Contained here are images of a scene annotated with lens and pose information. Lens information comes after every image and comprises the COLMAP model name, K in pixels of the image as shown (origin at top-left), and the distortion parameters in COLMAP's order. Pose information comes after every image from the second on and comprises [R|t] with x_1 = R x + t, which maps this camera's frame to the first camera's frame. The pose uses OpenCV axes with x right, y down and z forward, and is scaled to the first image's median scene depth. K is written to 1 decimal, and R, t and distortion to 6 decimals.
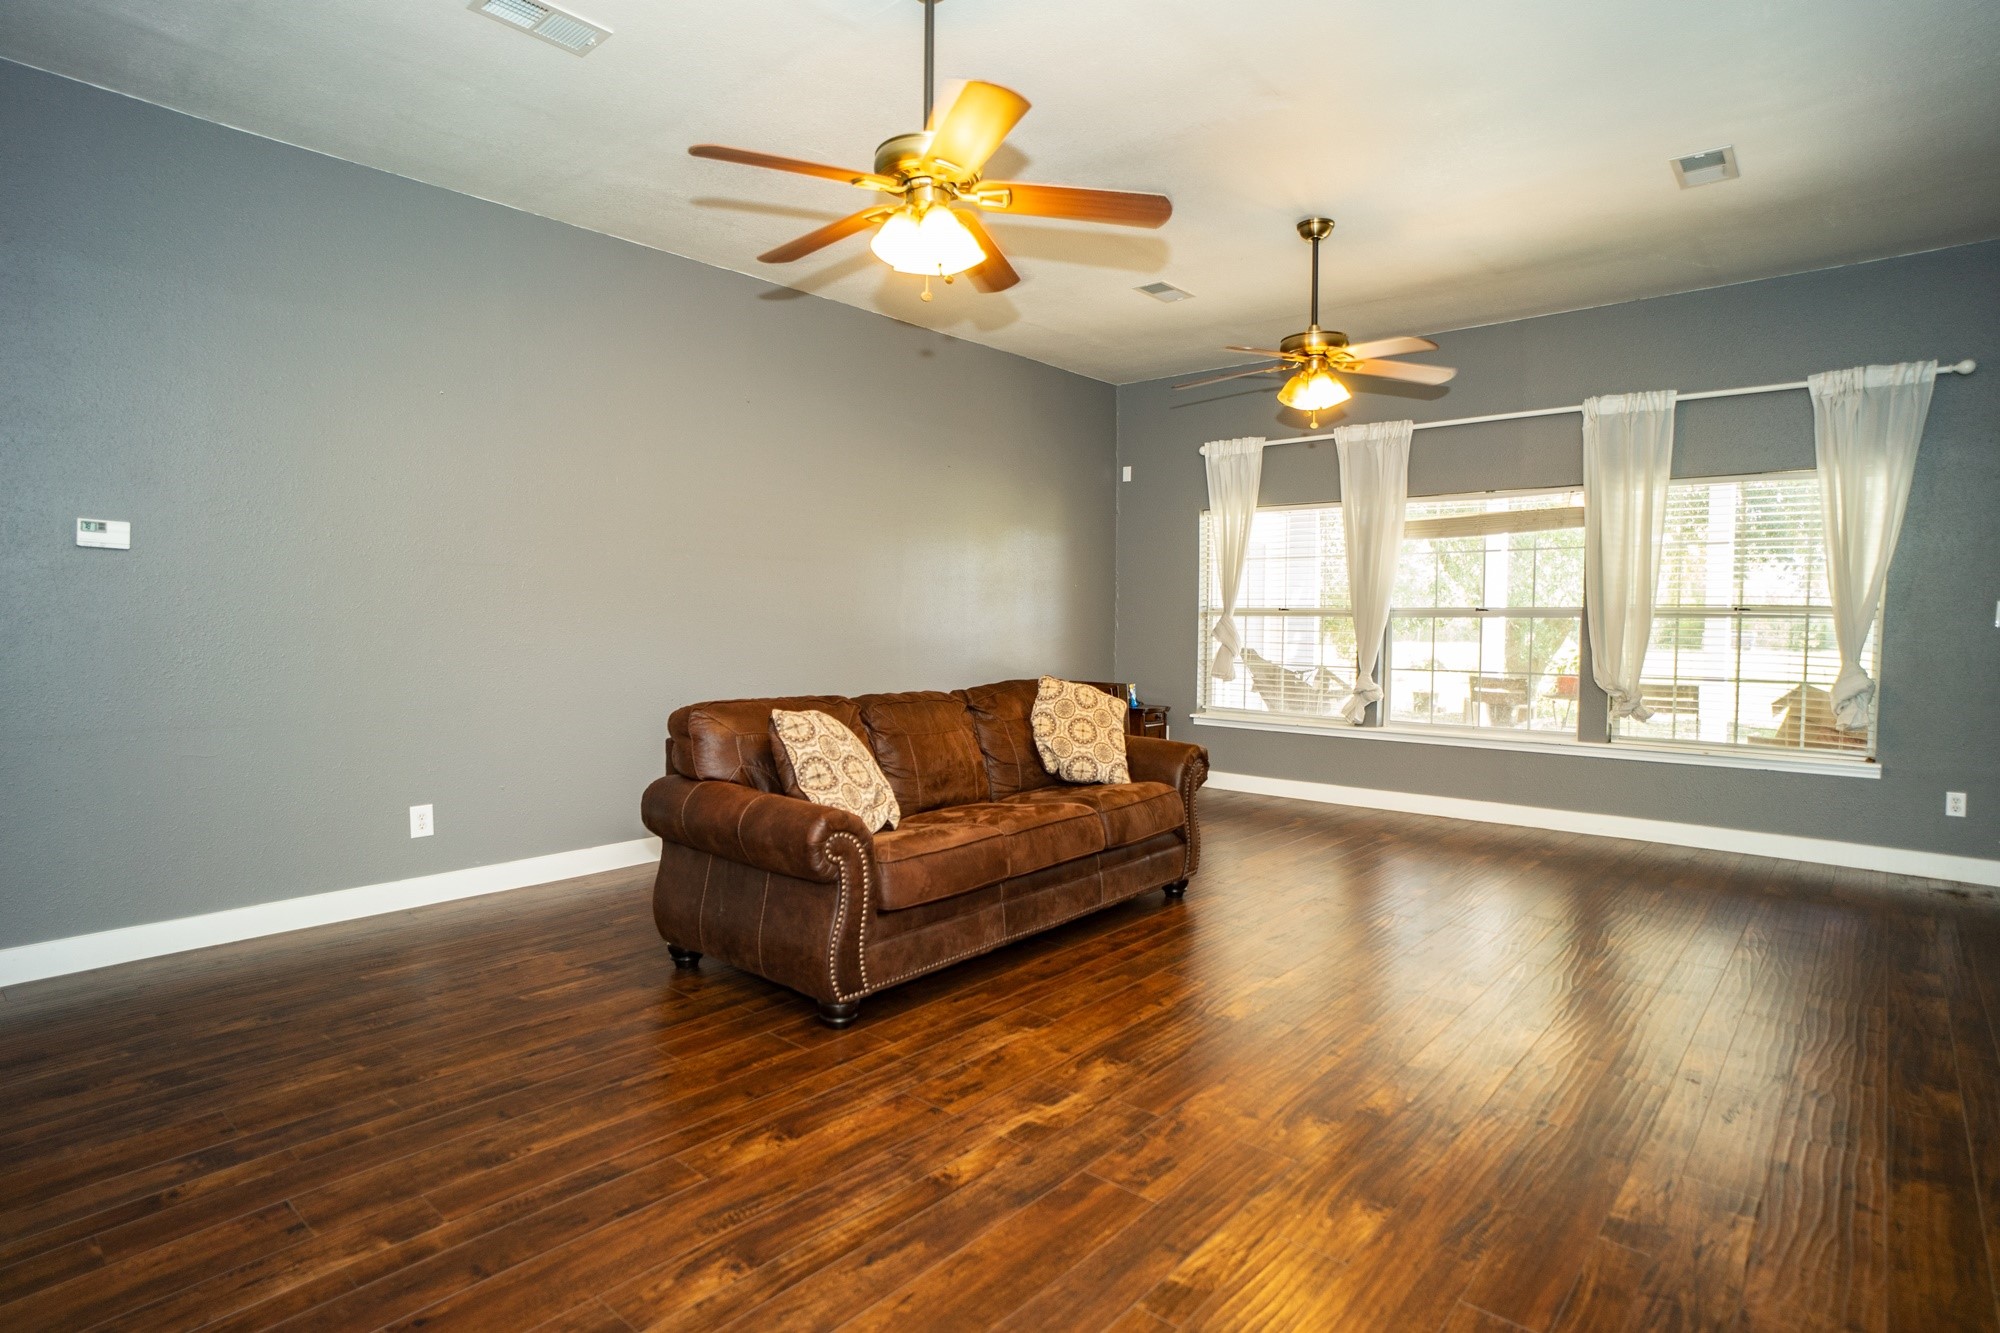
lens RADIAL K [[1033.0, 0, 1001.6], [0, 1033.0, 665.2], [0, 0, 1]] dist [-0.024050, 0.008146]
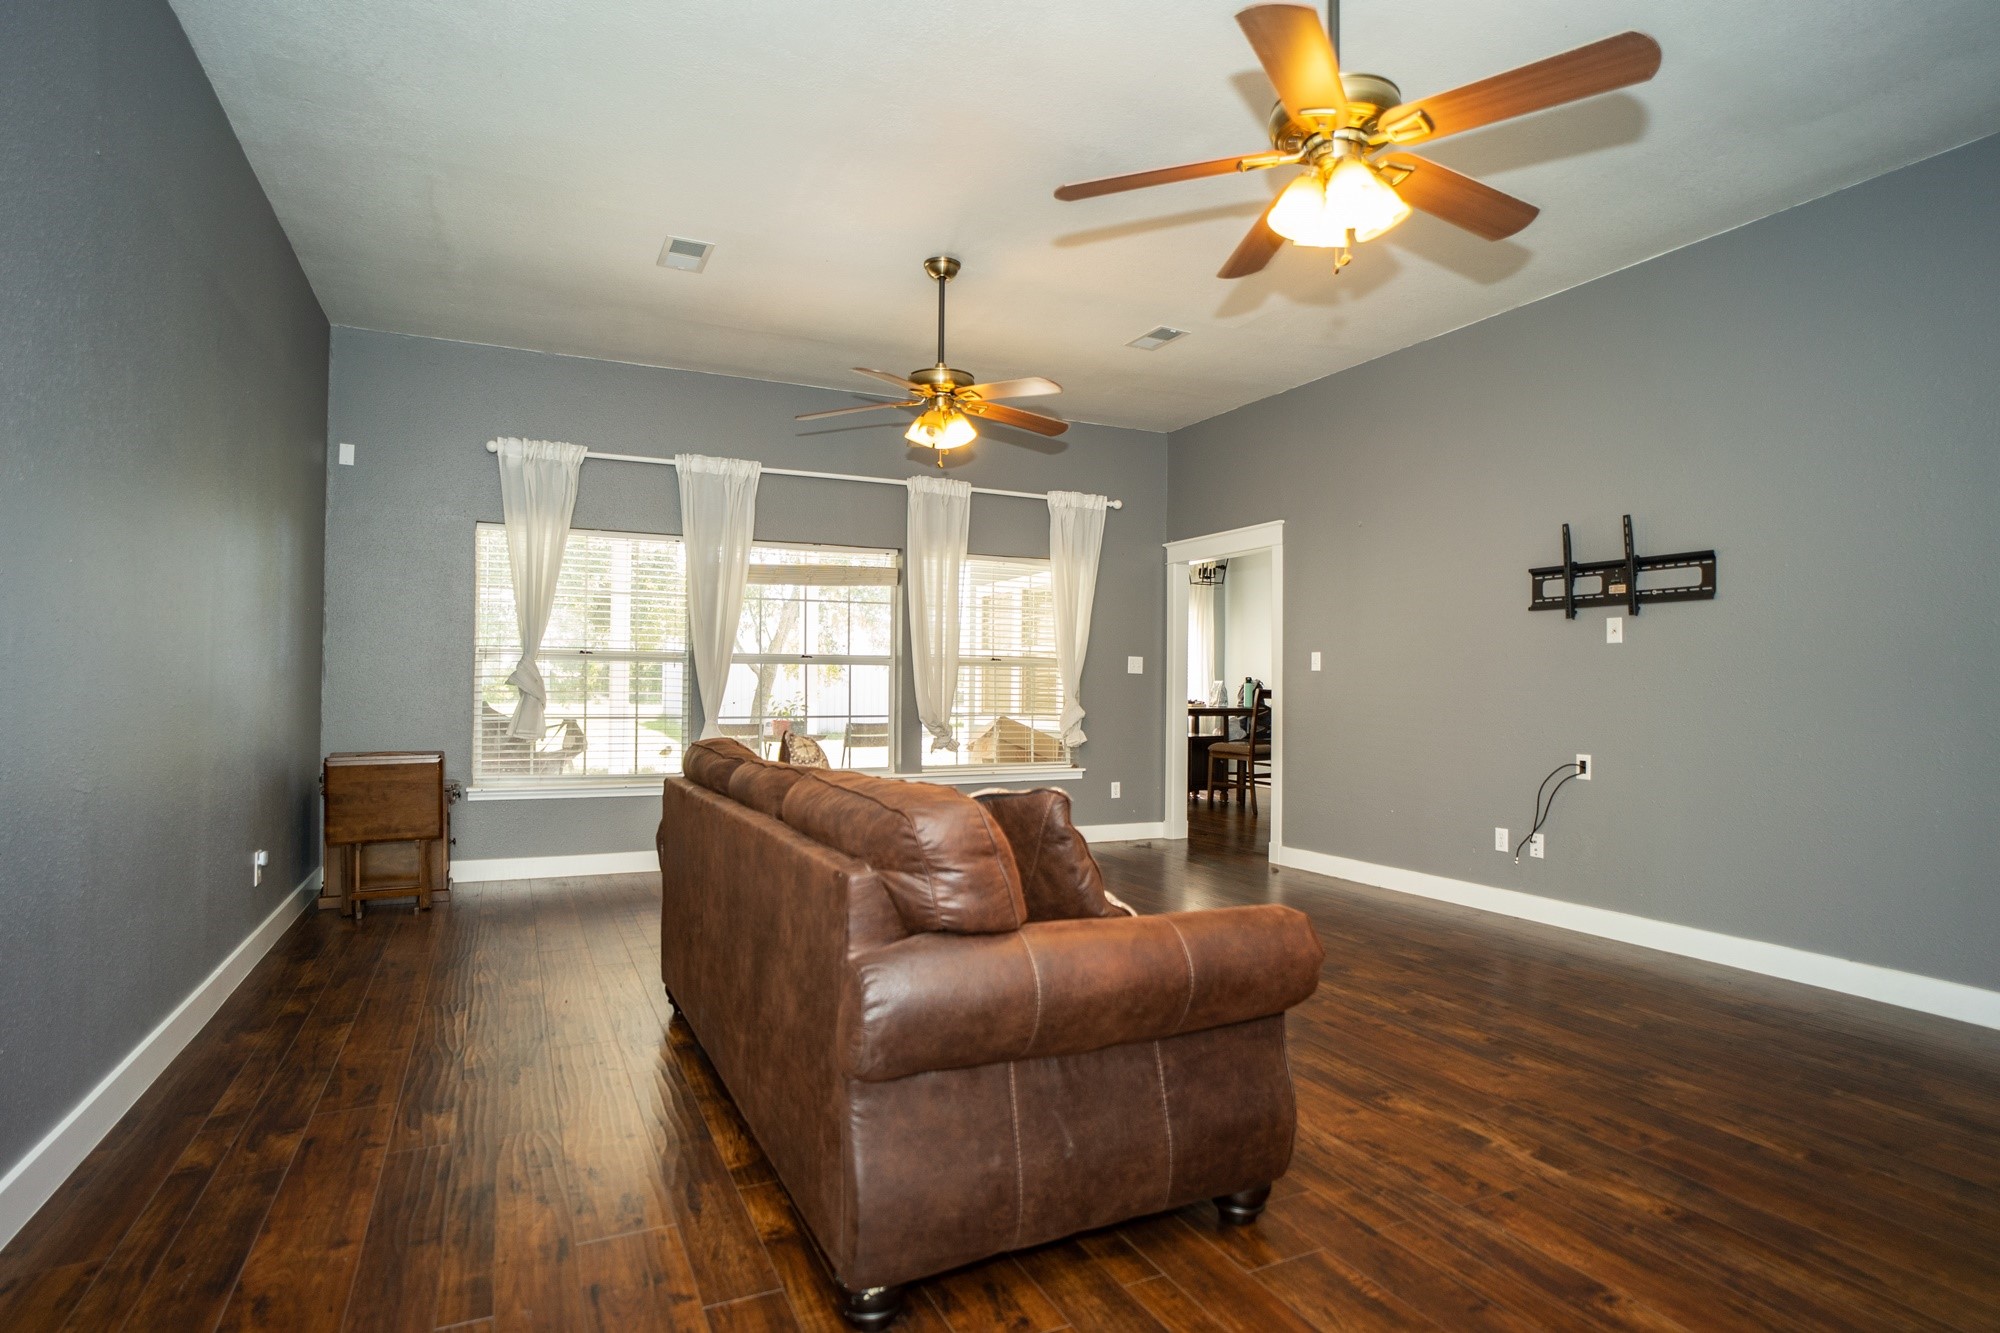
lens RADIAL K [[1033.0, 0, 997.0], [0, 1033.0, 673.1], [0, 0, 1]] dist [-0.024050, 0.008146]
pose [[0.397076, 0.004764, 0.917773, -0.930911], [0.038057, 0.999041, -0.021651, -0.016168], [-0.916996, 0.043525, 0.396514, 0.911784]]
